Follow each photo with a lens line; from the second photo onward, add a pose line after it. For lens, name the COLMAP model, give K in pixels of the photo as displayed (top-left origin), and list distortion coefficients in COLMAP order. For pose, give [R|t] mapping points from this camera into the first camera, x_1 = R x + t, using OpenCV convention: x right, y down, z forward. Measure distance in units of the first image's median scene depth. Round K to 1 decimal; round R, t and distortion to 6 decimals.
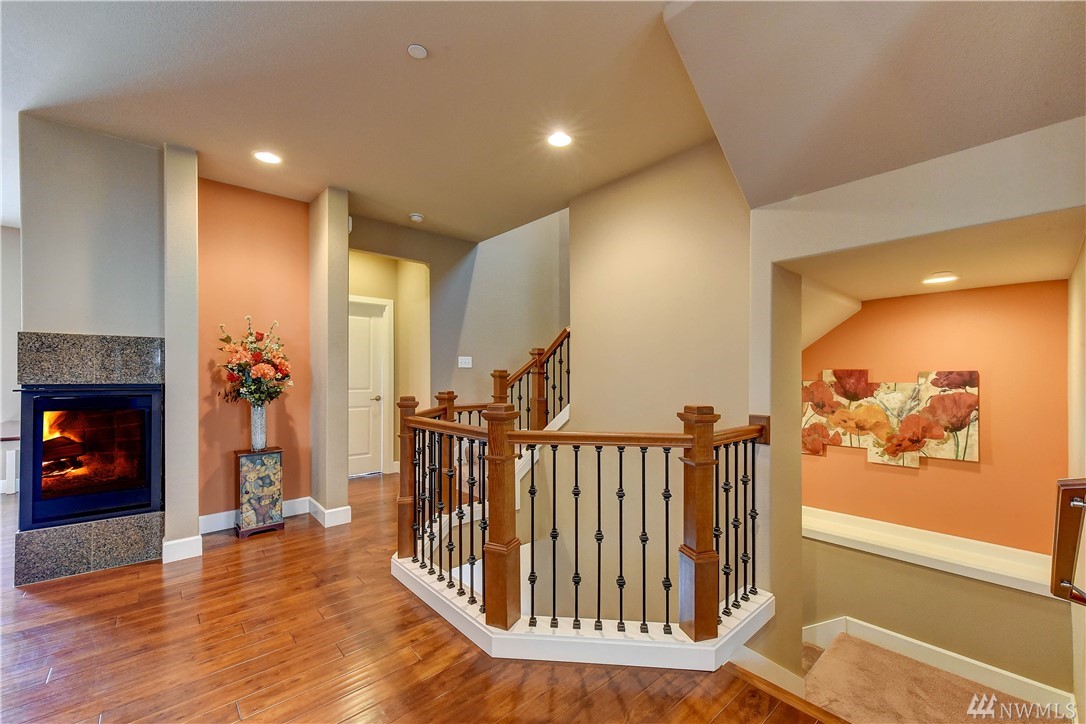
lens RADIAL K [[444.1, 0, 562.2], [0, 444.1, 375.6], [0, 0, 1]] dist [0.010780, 0.000581]
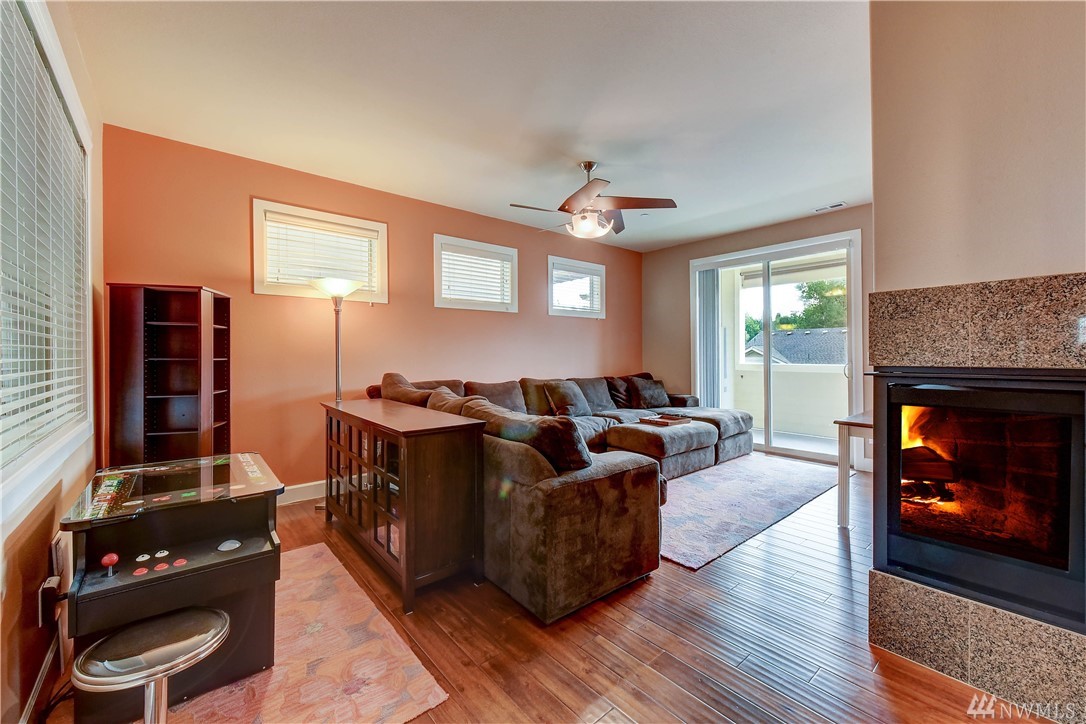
lens RADIAL K [[444.1, 0, 543.9], [0, 444.1, 363.1], [0, 0, 1]] dist [0.010780, 0.000581]
pose [[-0.060177, 0.000977, -0.998187, -0.424149], [-0.002184, 0.999997, 0.001111, 0.014353], [0.998185, 0.002247, -0.060175, 0.483141]]
